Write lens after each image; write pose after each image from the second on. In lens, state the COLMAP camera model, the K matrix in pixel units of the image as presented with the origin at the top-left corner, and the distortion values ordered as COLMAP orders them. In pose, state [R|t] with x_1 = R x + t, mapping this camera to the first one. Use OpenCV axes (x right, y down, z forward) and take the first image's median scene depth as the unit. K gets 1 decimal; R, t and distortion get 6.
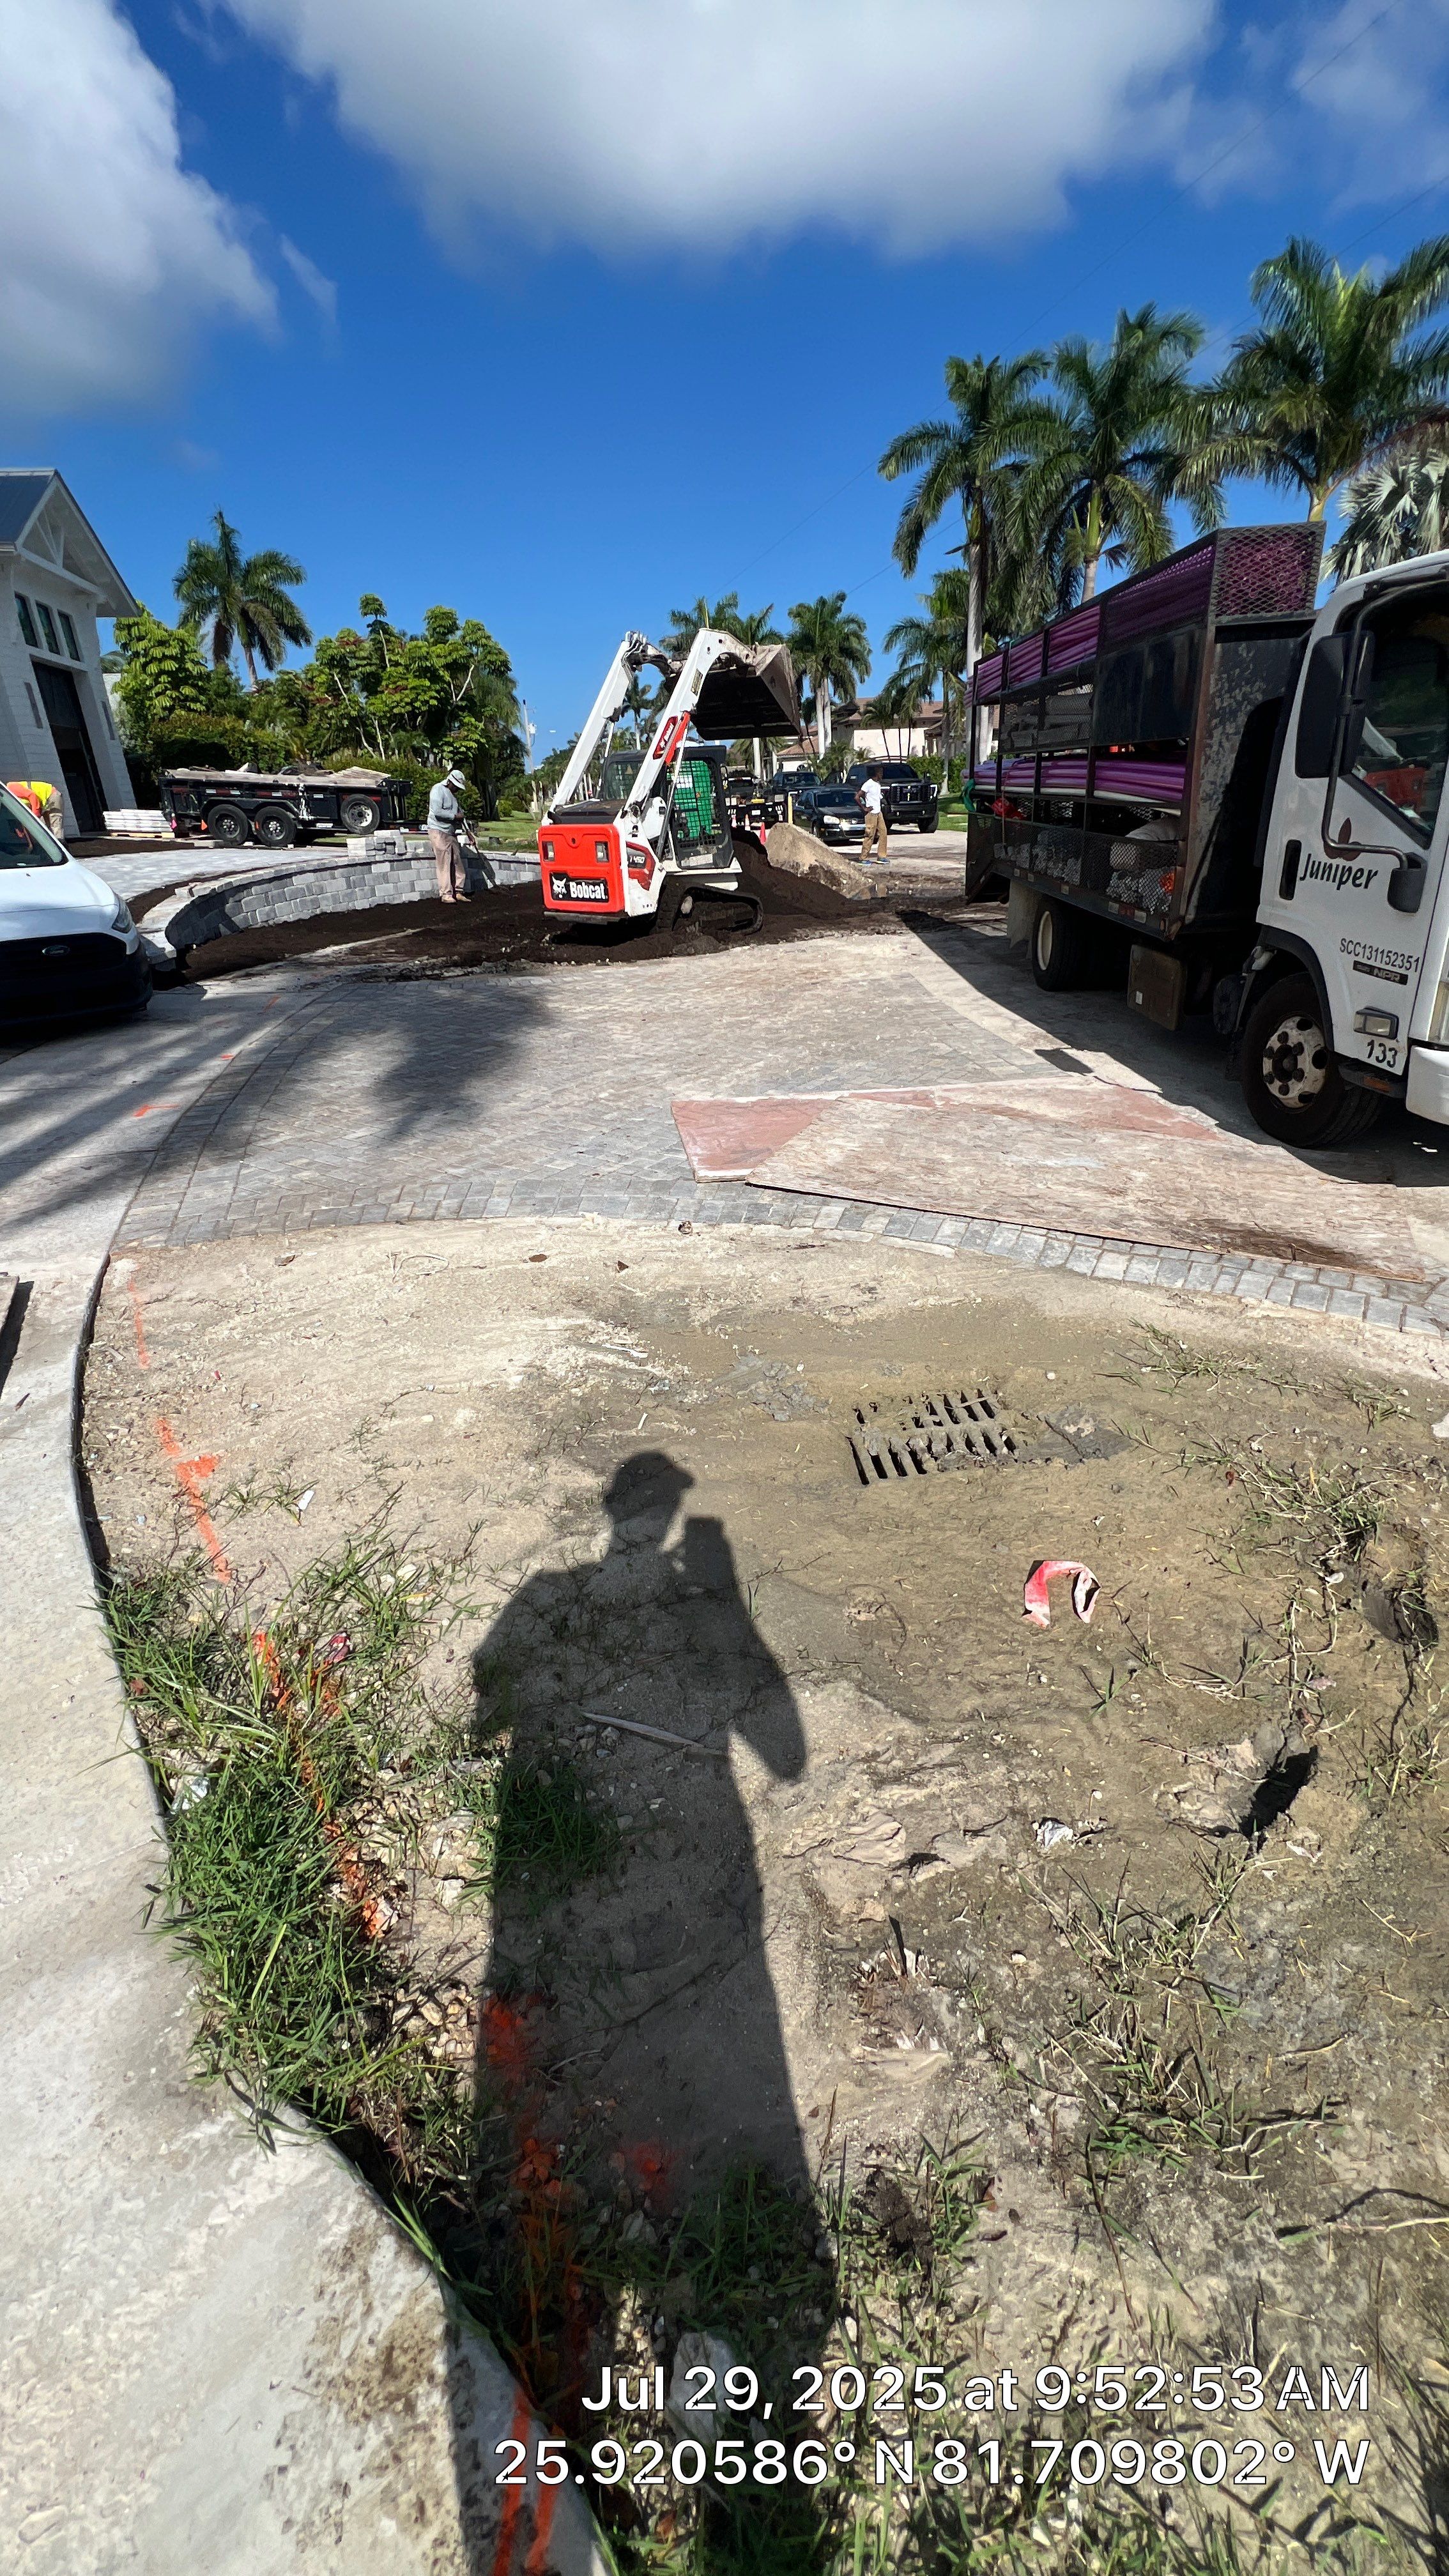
lens RADIAL K [[1030.6, 0, 718.7], [0, 1030.6, 1290.8], [0, 0, 1]] dist [-0.004305, 0.001704]
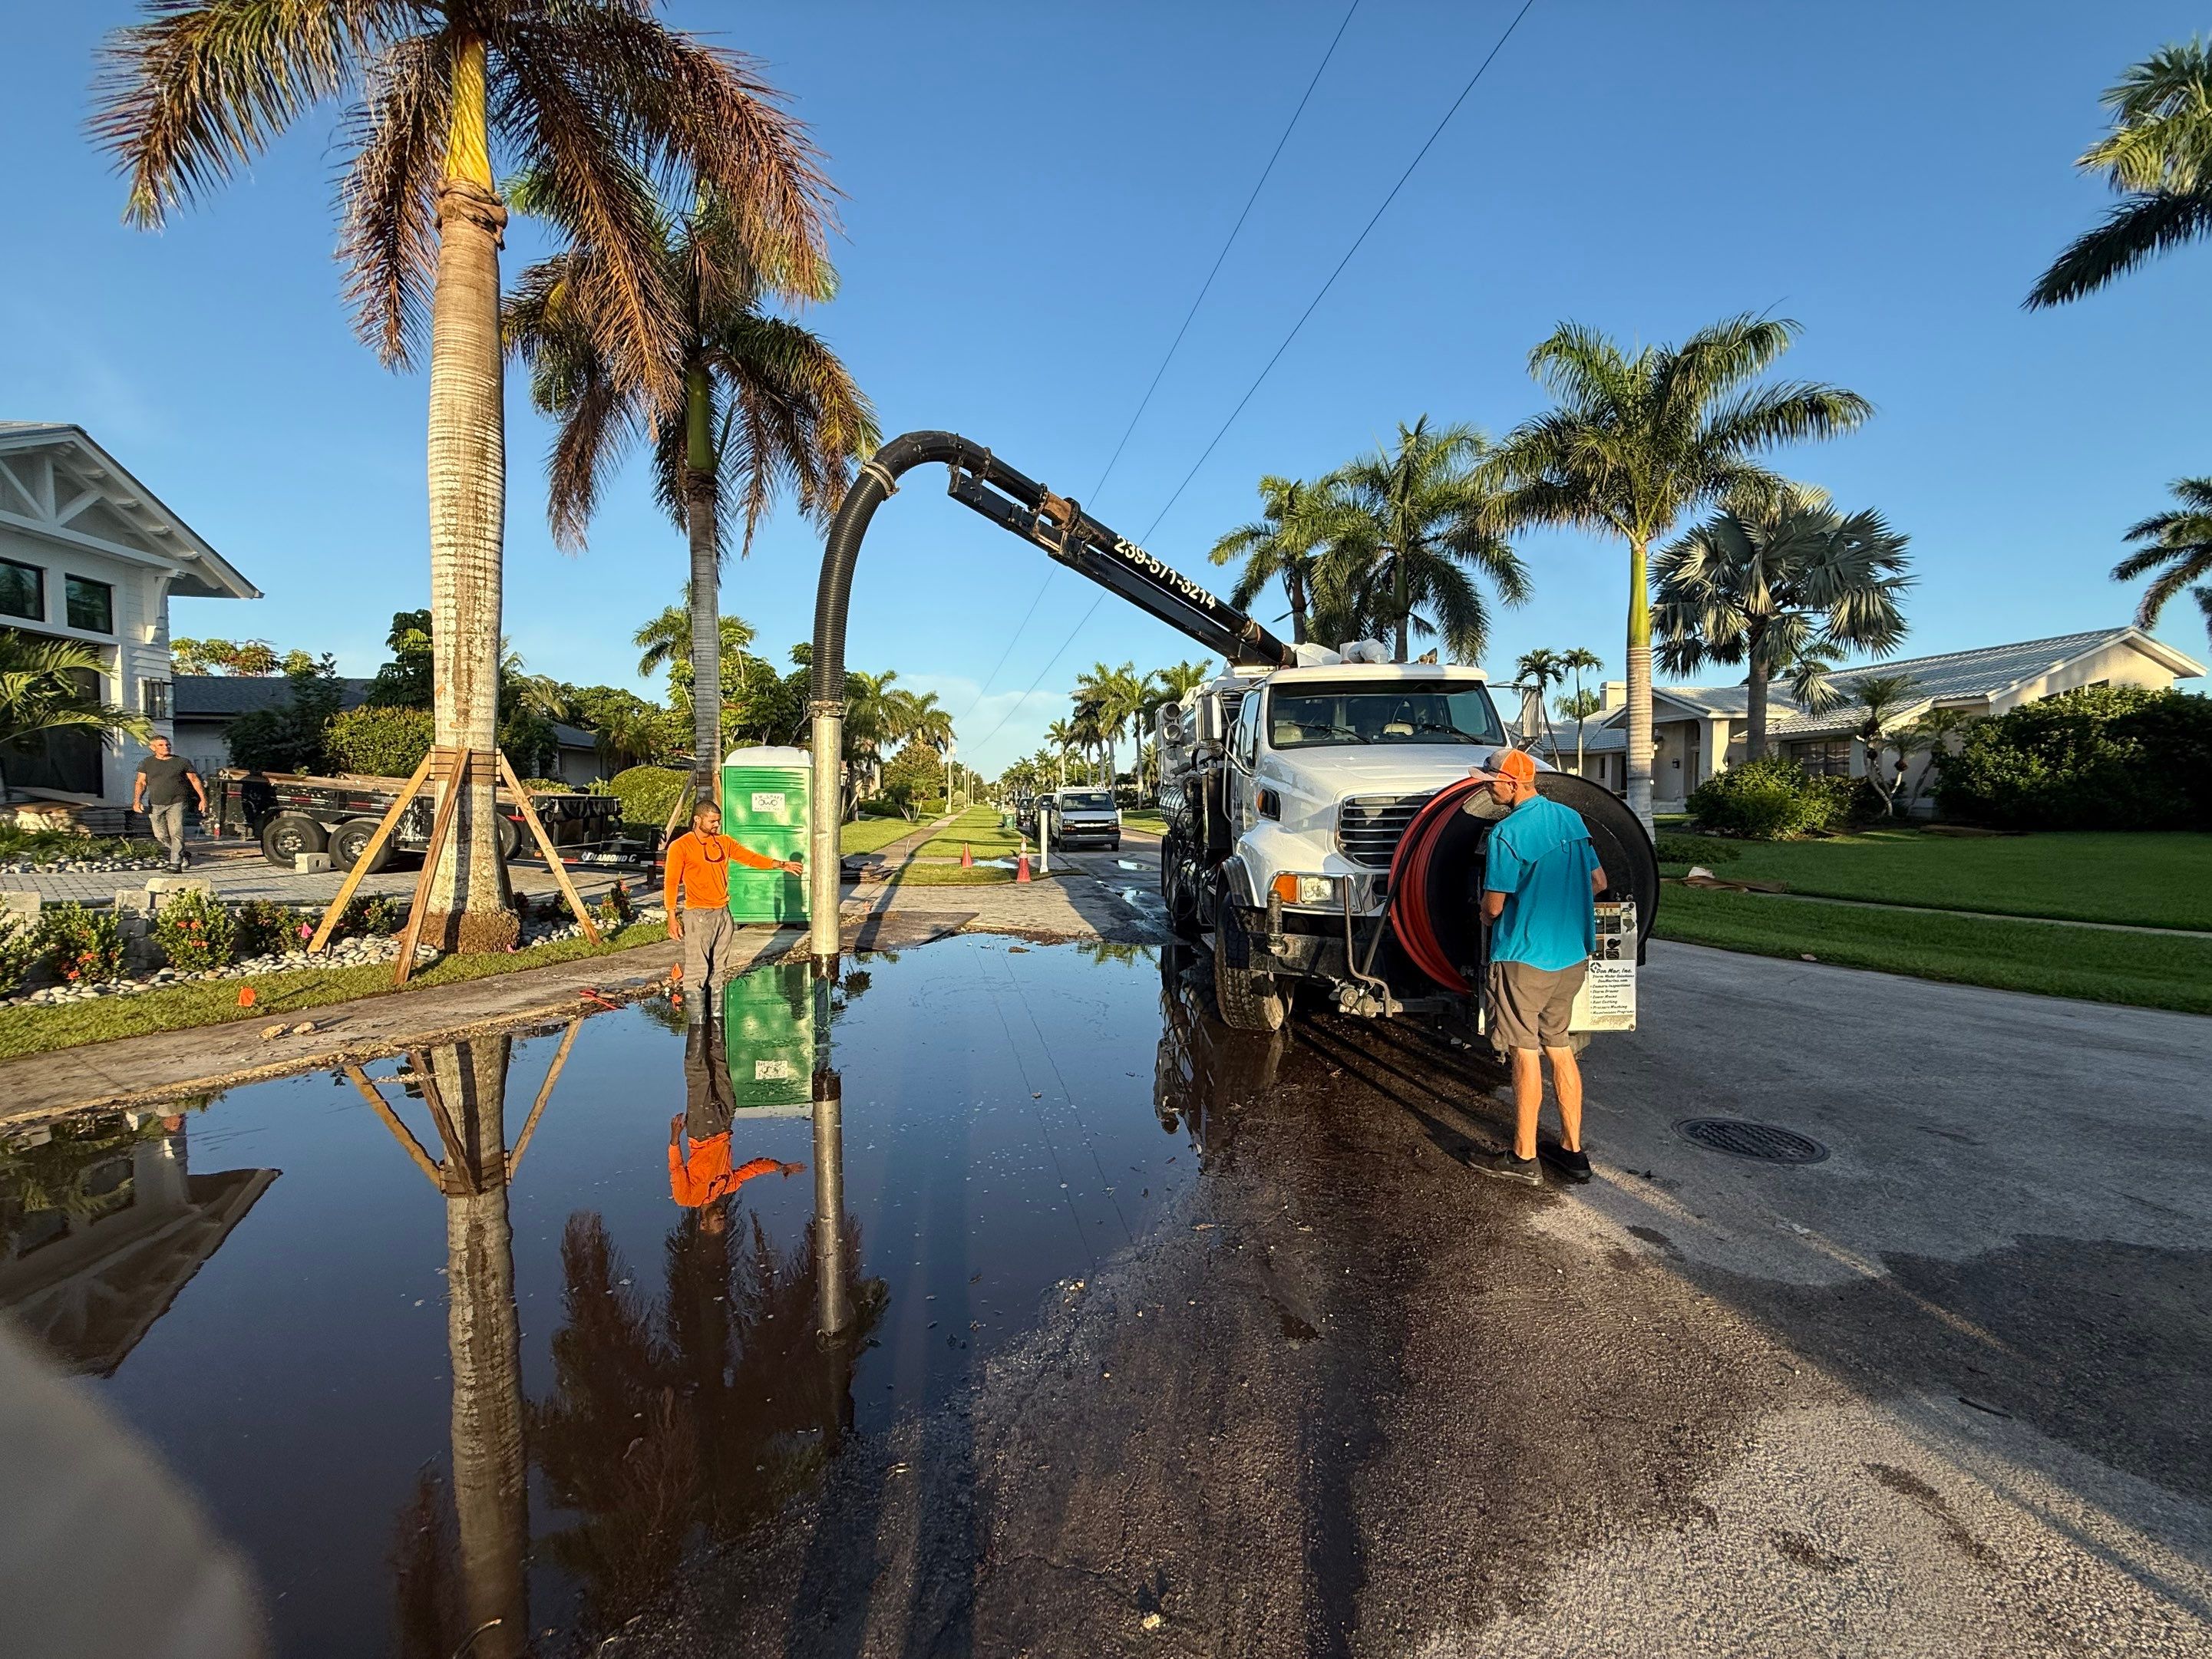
lens RADIAL K [[876.2, 0, 1099.4], [0, 876.2, 832.6], [0, 0, 1]] dist [0.001394, 0.000165]
pose [[0.997656, 0.044679, -0.051834, 0.099332], [-0.061776, 0.913861, -0.401301, -0.124588], [0.029439, 0.403562, 0.914478, 0.235585]]
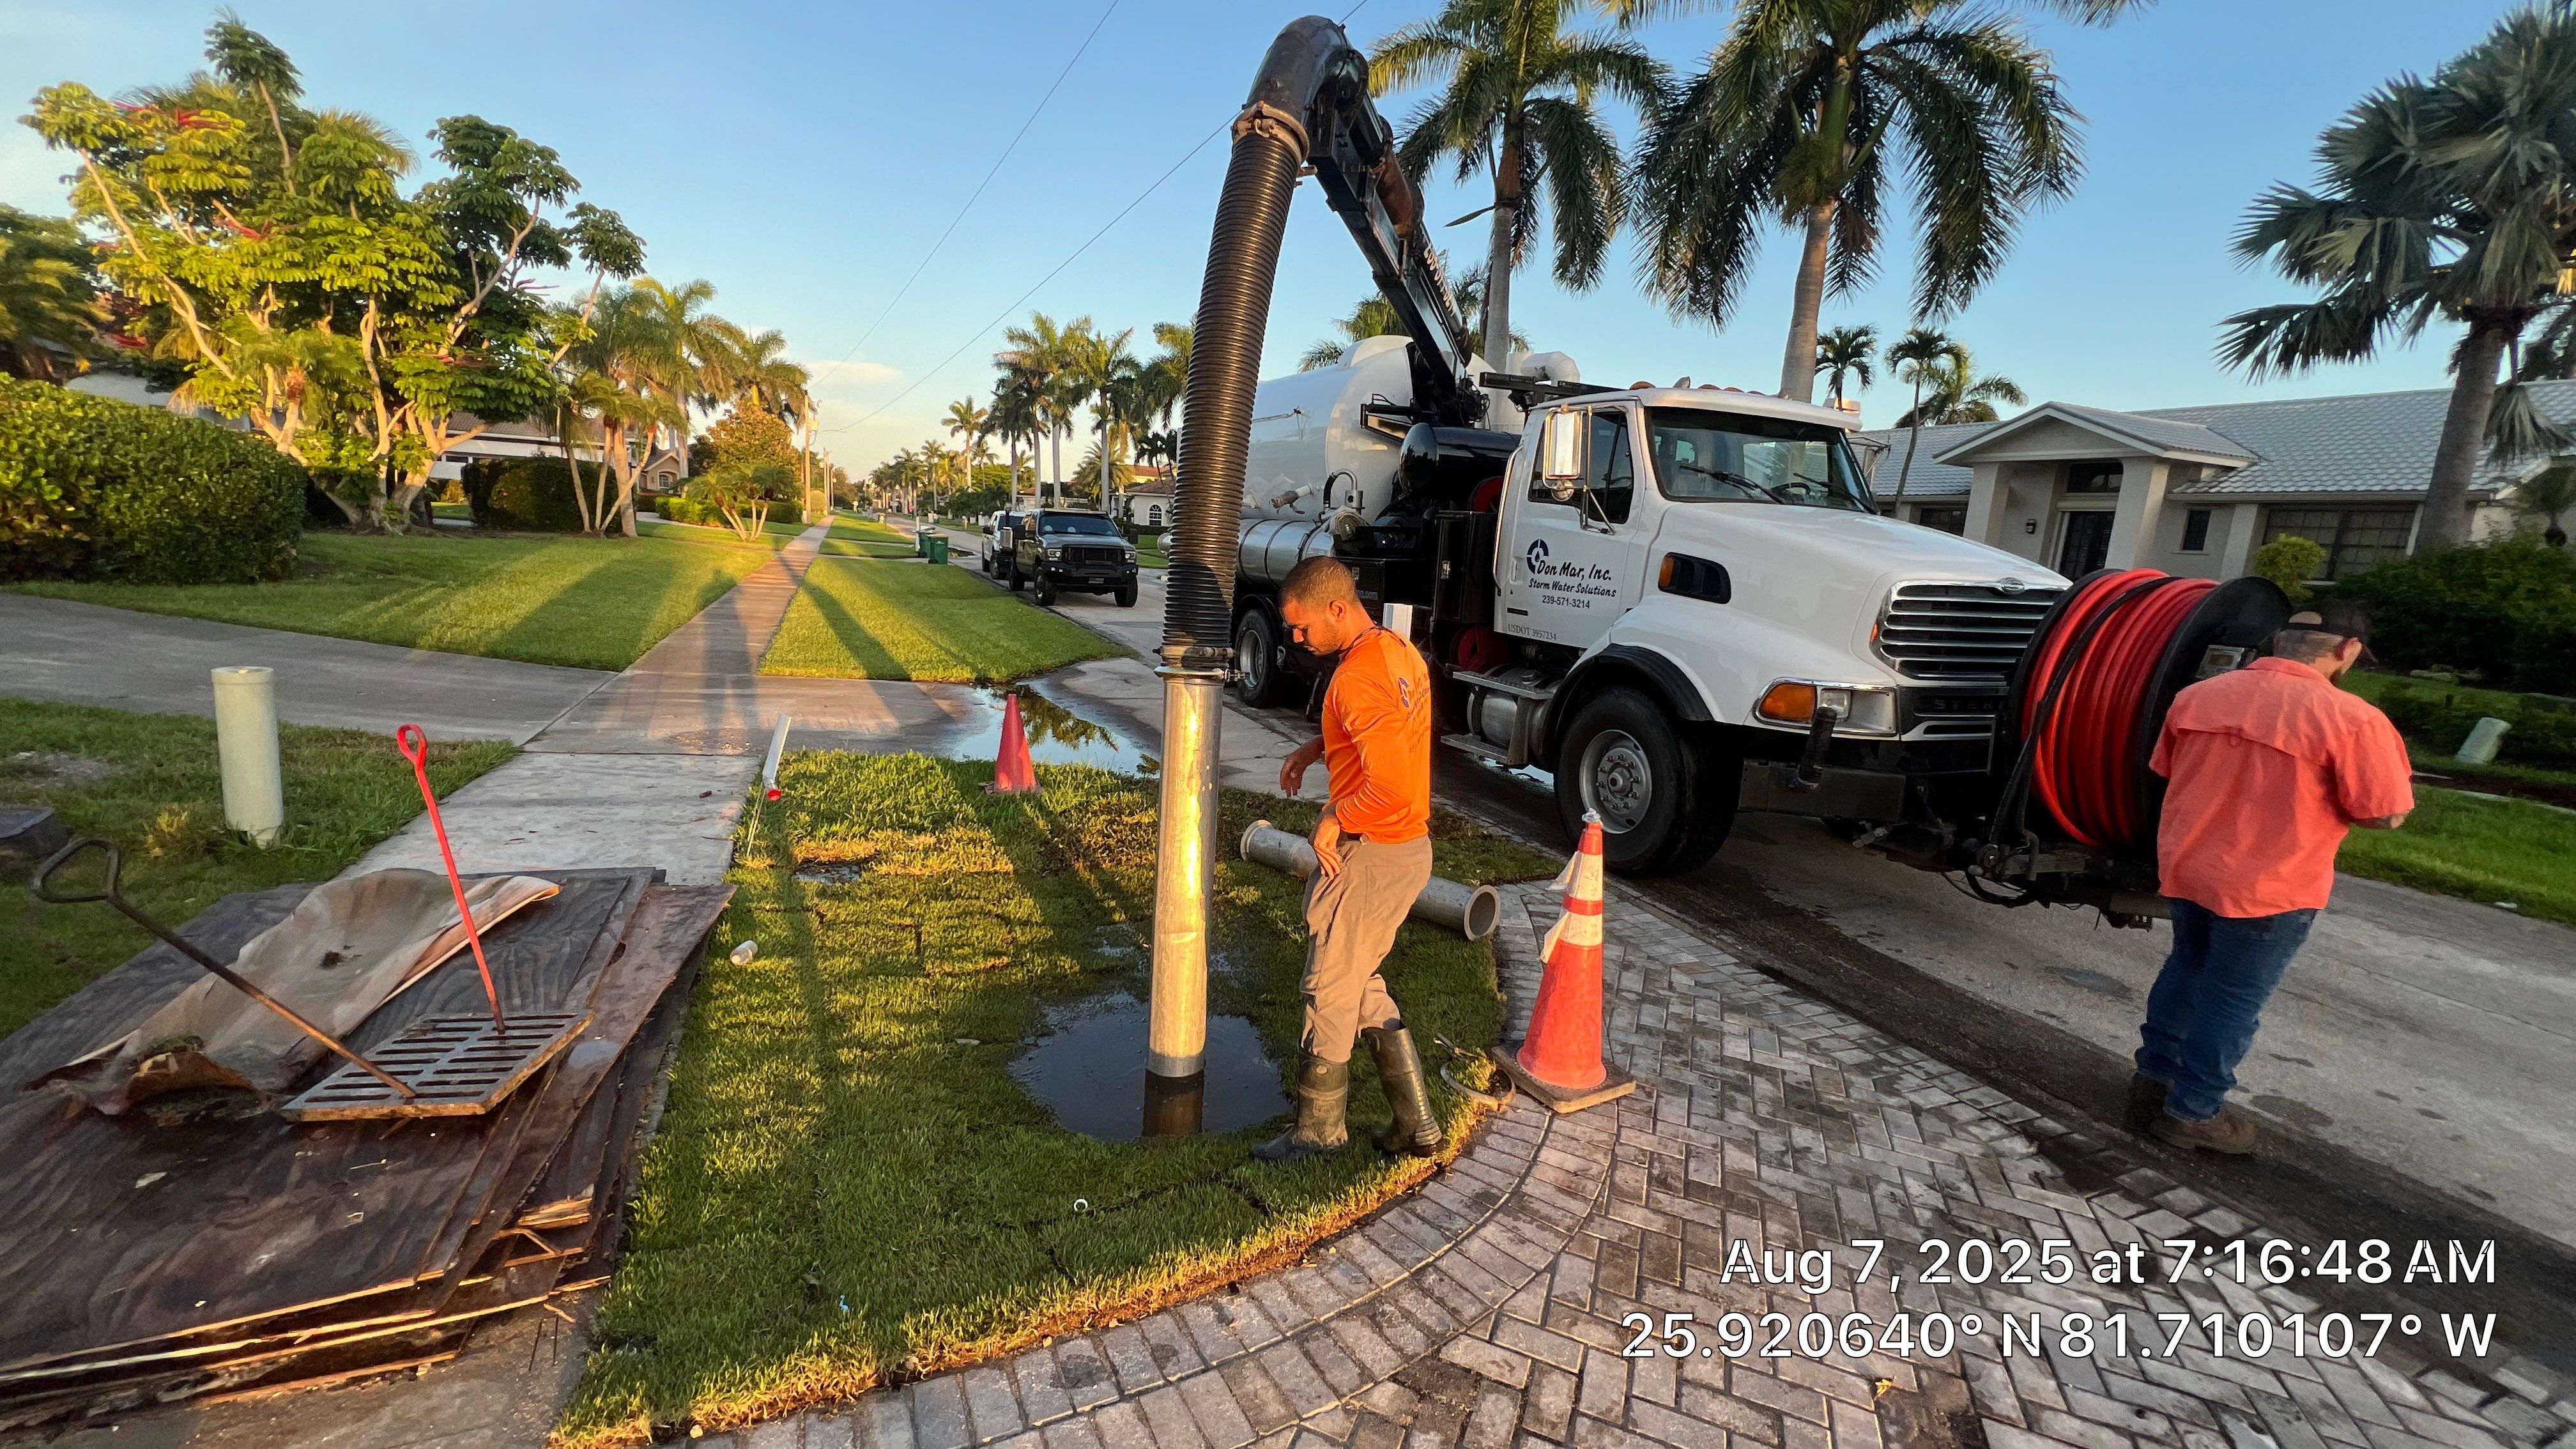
lens RADIAL K [[1030.6, 0, 1272.3], [0, 1030.6, 745.1], [0, 0, 1]] dist [-0.004305, 0.001704]
pose [[0.973995, 0.060243, 0.218416, 0.001608], [-0.004832, 0.969307, -0.245807, -0.265232], [-0.226520, 0.238360, 0.944390, 0.530448]]
